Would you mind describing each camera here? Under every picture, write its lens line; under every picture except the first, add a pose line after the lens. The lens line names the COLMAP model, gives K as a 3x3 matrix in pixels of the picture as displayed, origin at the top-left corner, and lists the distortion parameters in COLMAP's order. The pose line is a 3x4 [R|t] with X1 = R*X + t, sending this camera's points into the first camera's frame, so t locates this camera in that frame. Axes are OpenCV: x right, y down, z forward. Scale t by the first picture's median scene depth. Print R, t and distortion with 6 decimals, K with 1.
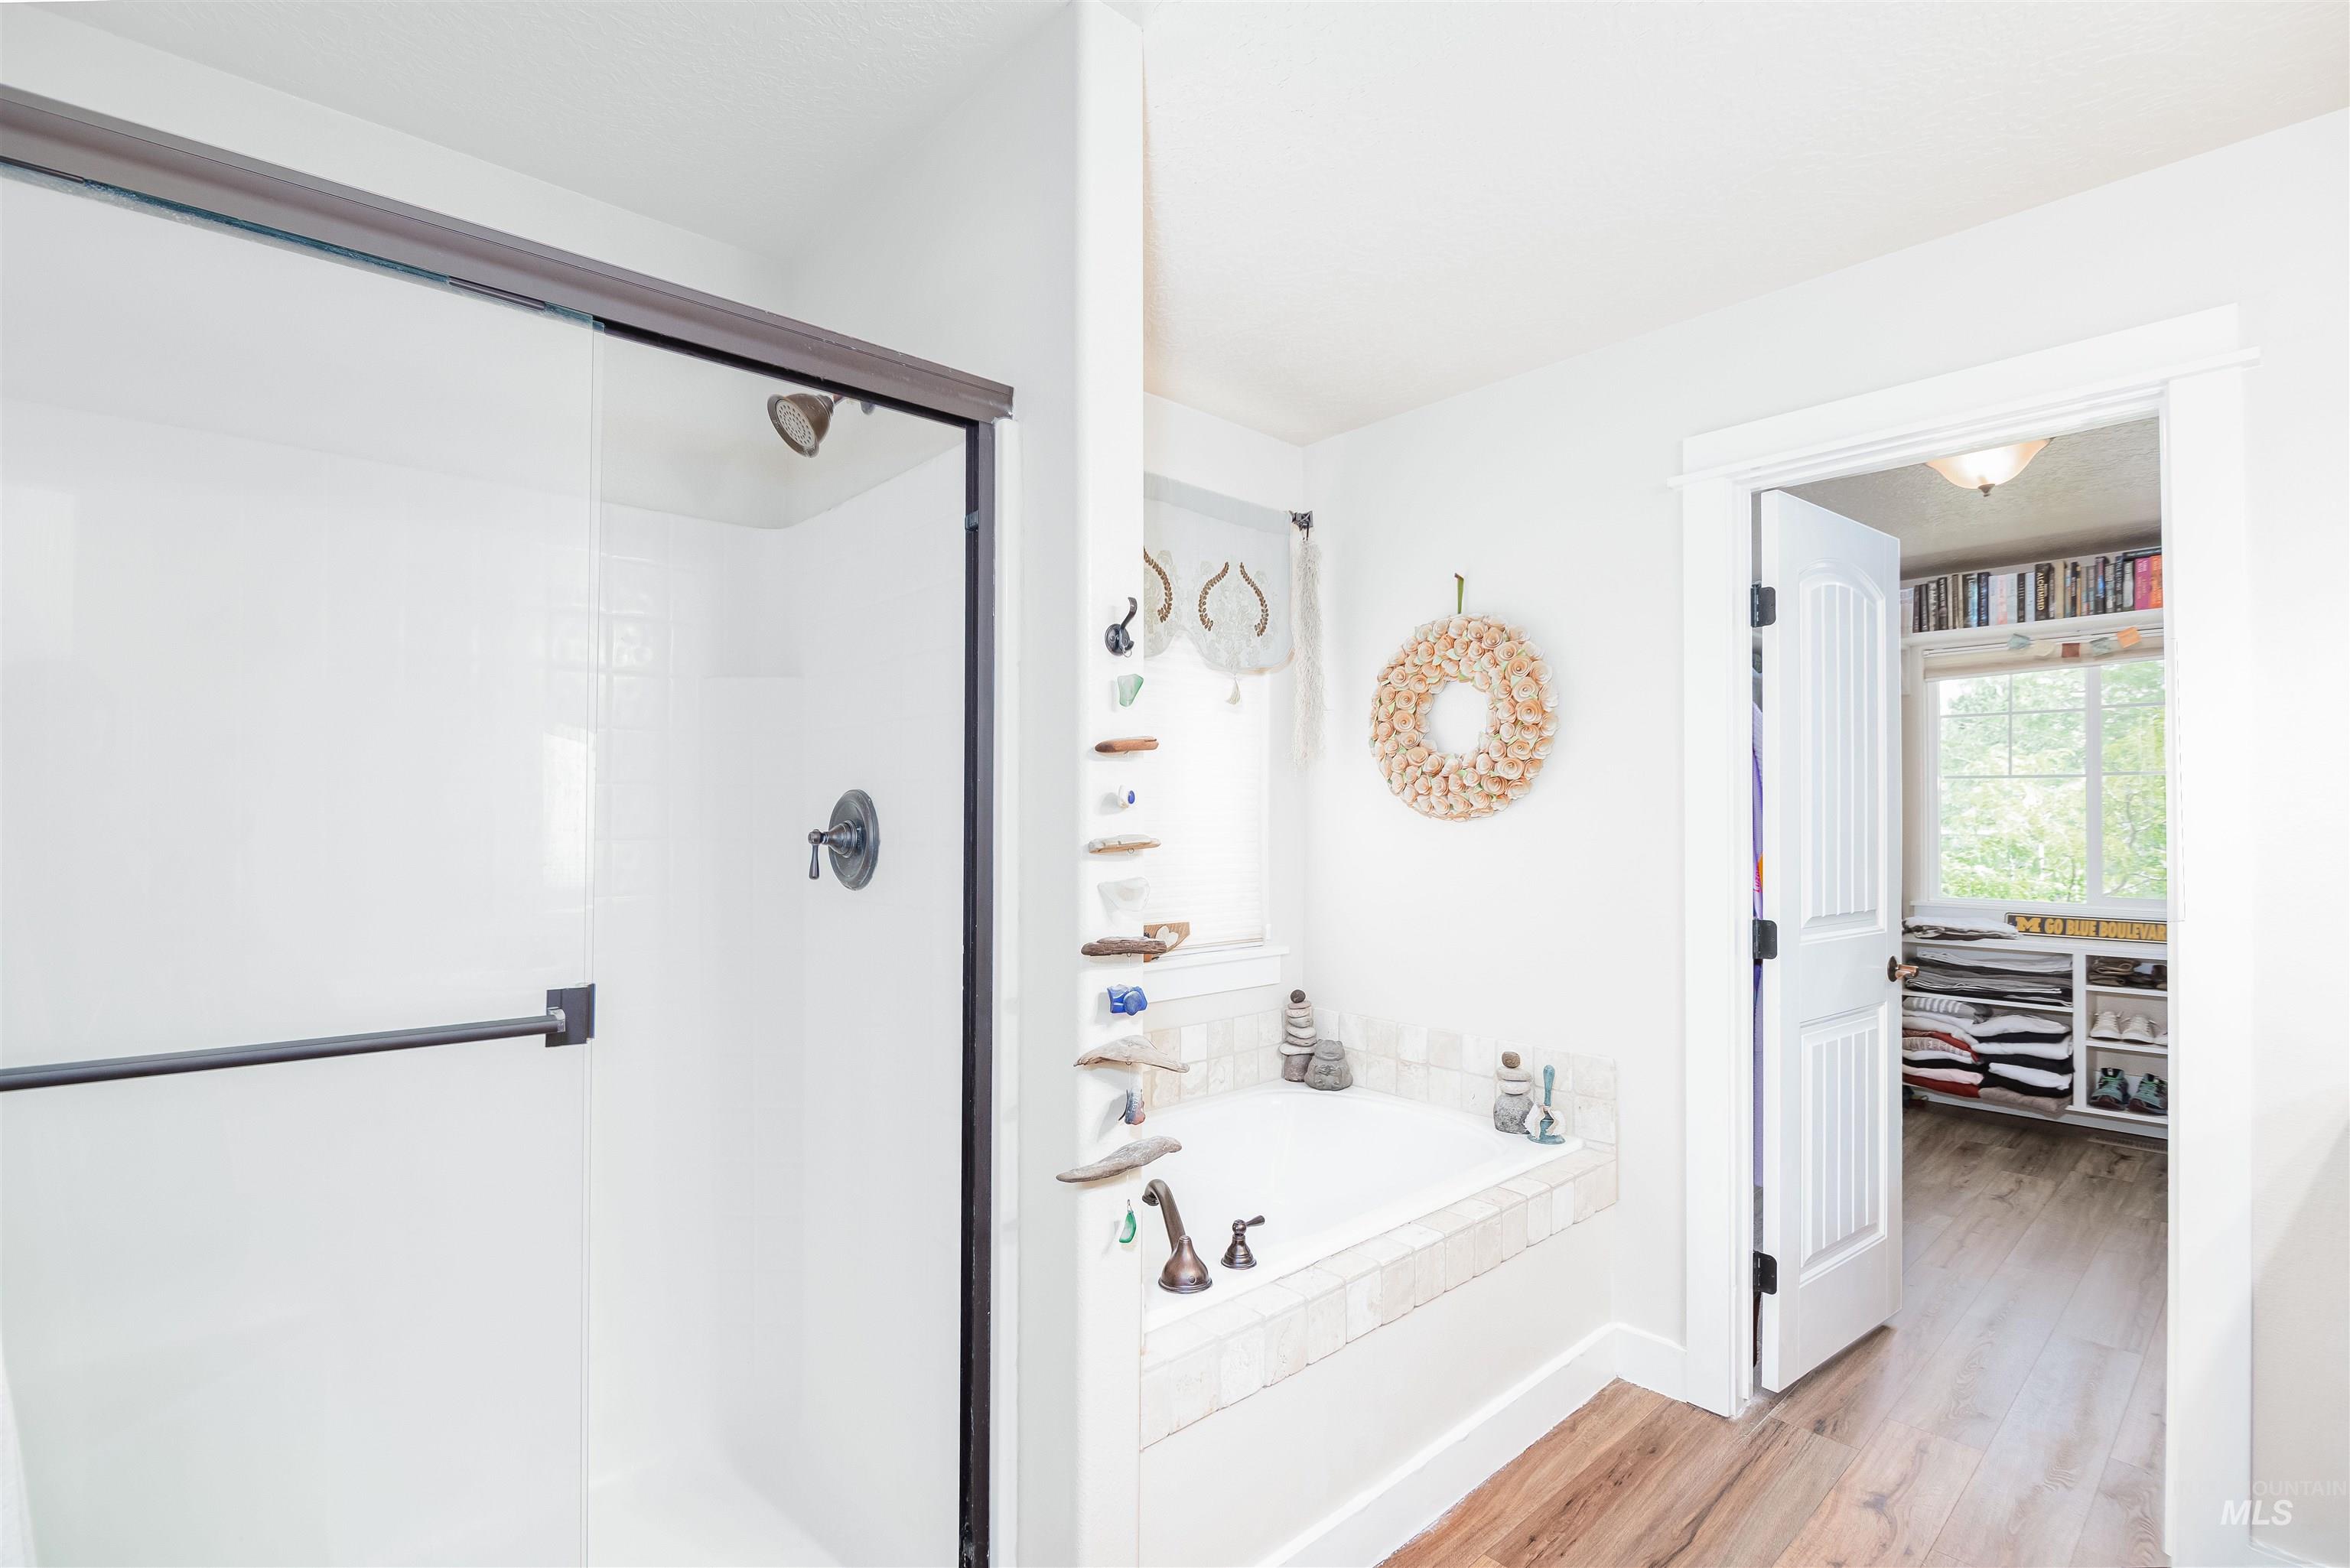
lens RADIAL K [[1080.9, 0, 1178.3], [0, 1080.9, 801.8], [0, 0, 1]] dist [-0.006212, -0.001854]
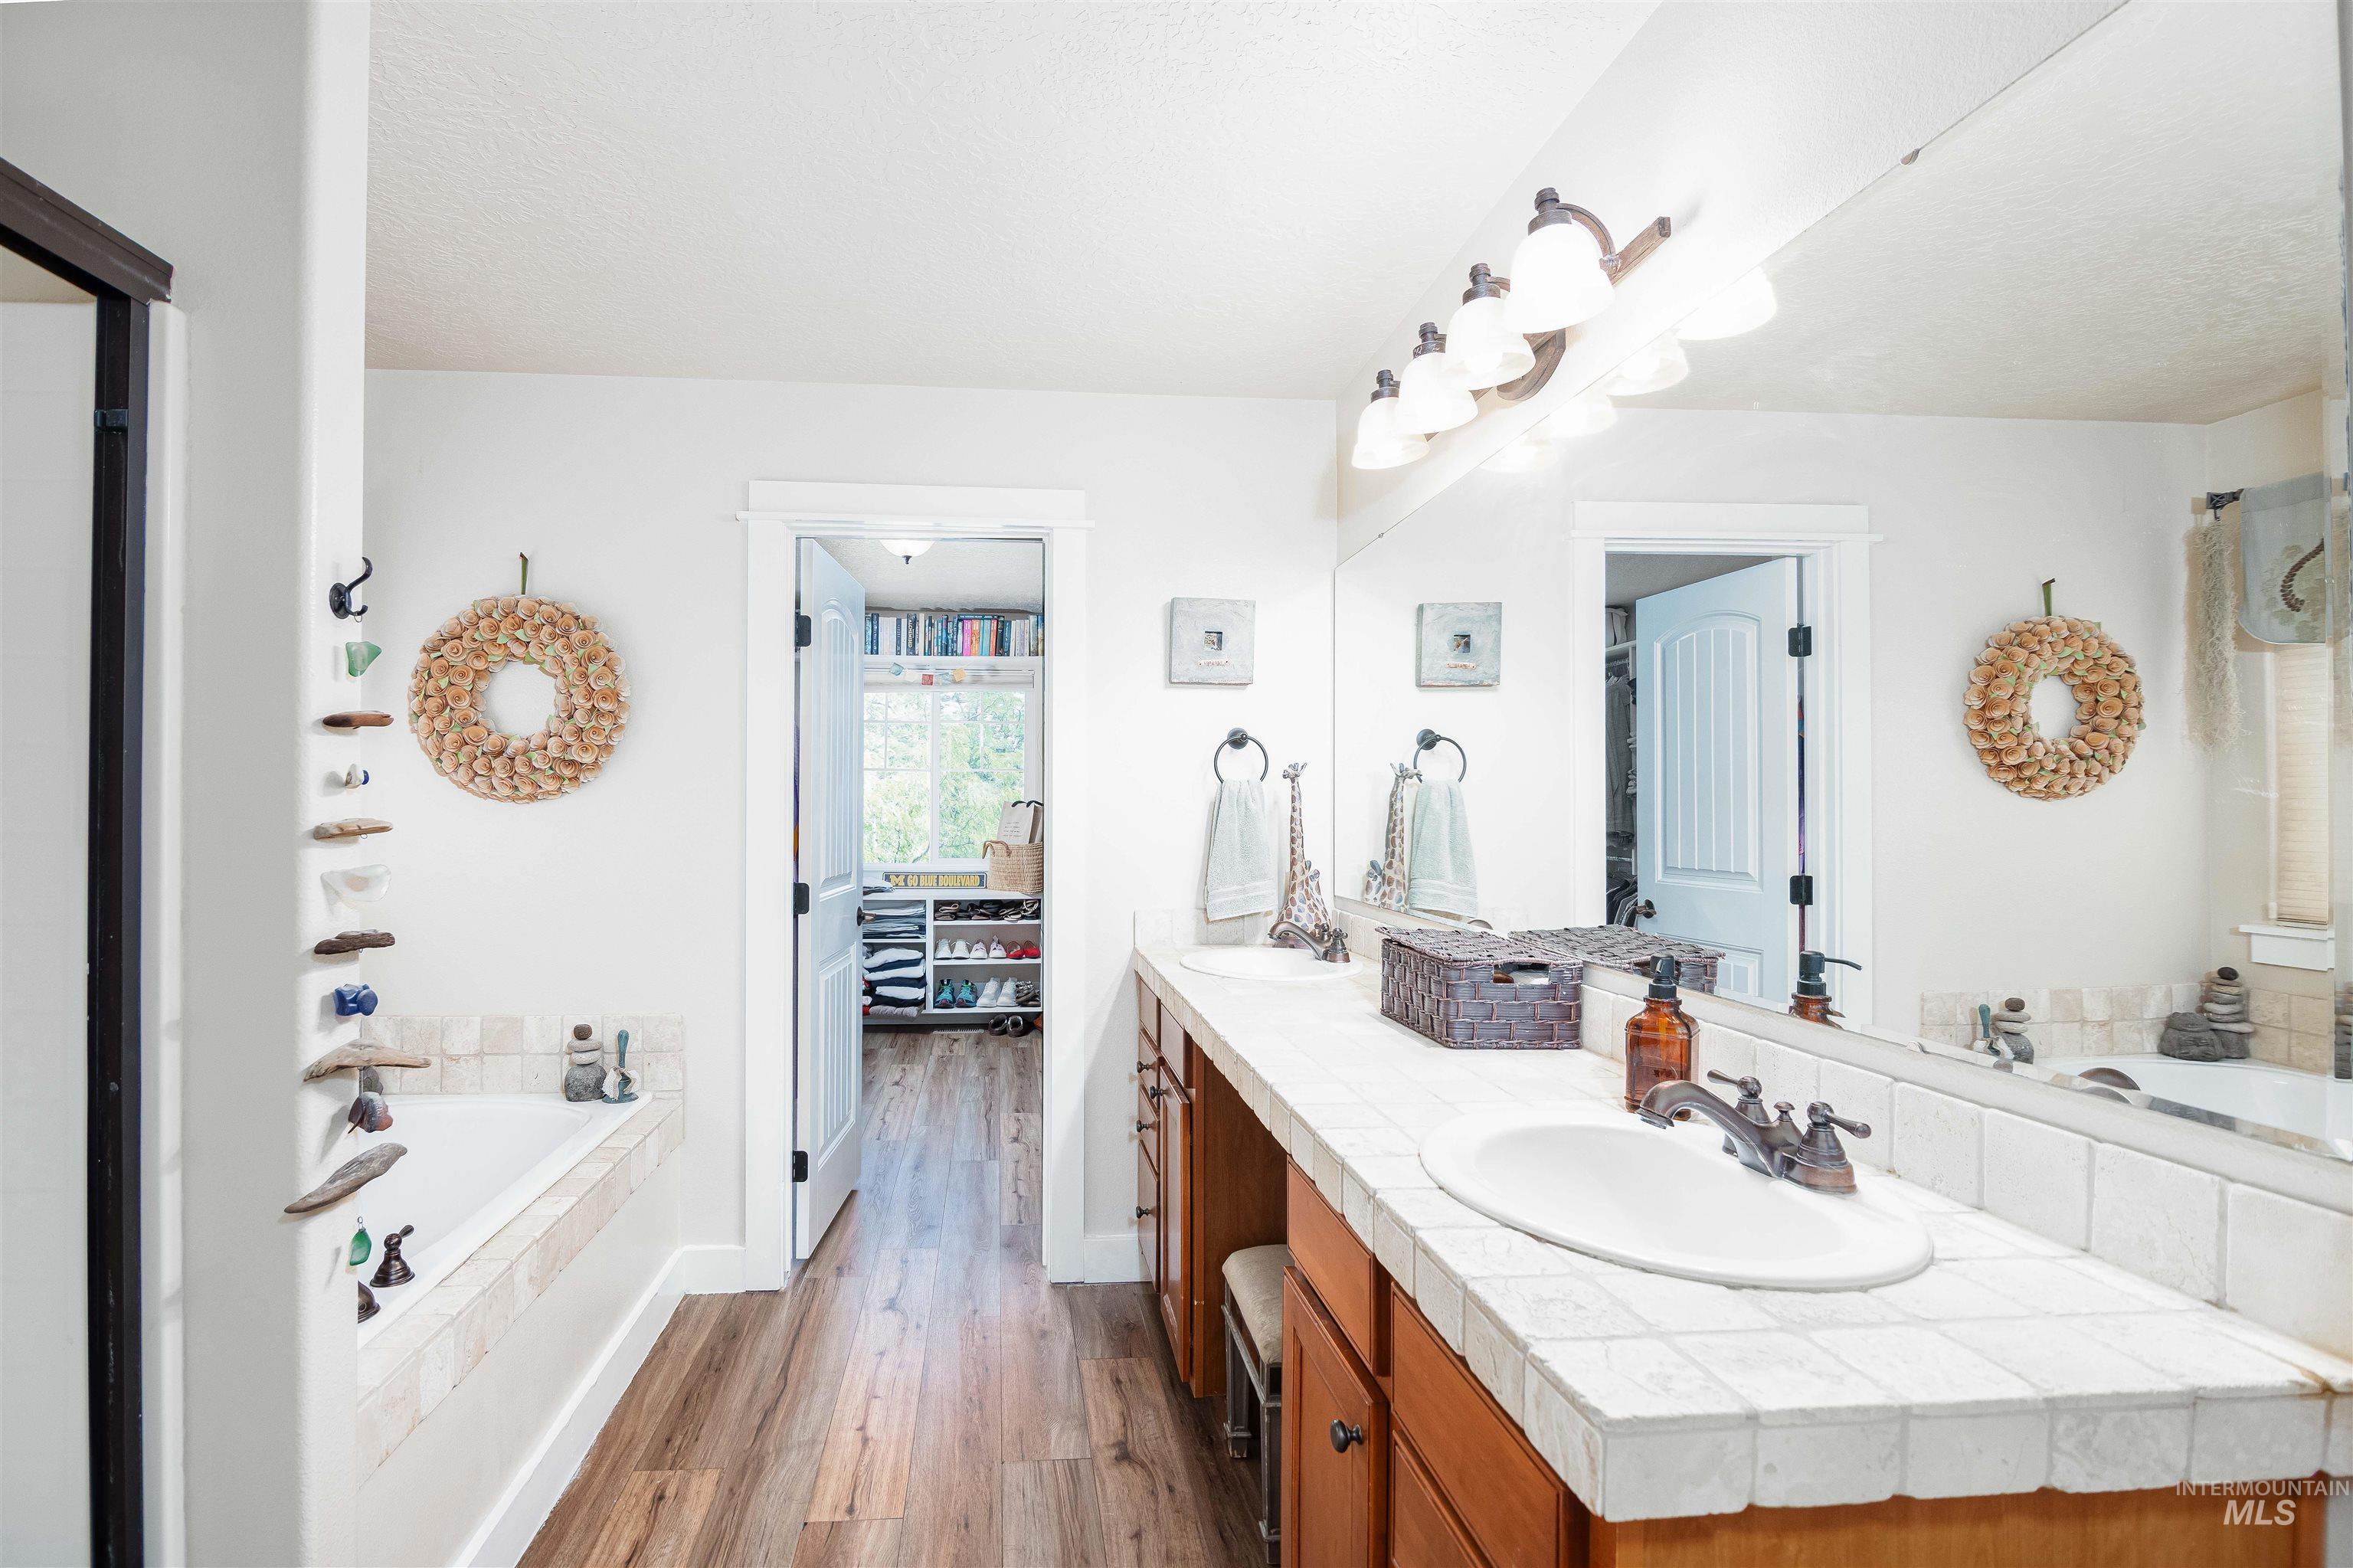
lens RADIAL K [[1082.4, 0, 1093.7], [0, 1082.4, 786.5], [0, 0, 1]] dist [-0.006212, -0.001854]
pose [[0.609593, 0.013862, 0.792593, -0.212314], [-0.016479, 0.999853, -0.004813, -0.000992], [-0.792543, -0.010127, 0.609732, -0.023824]]
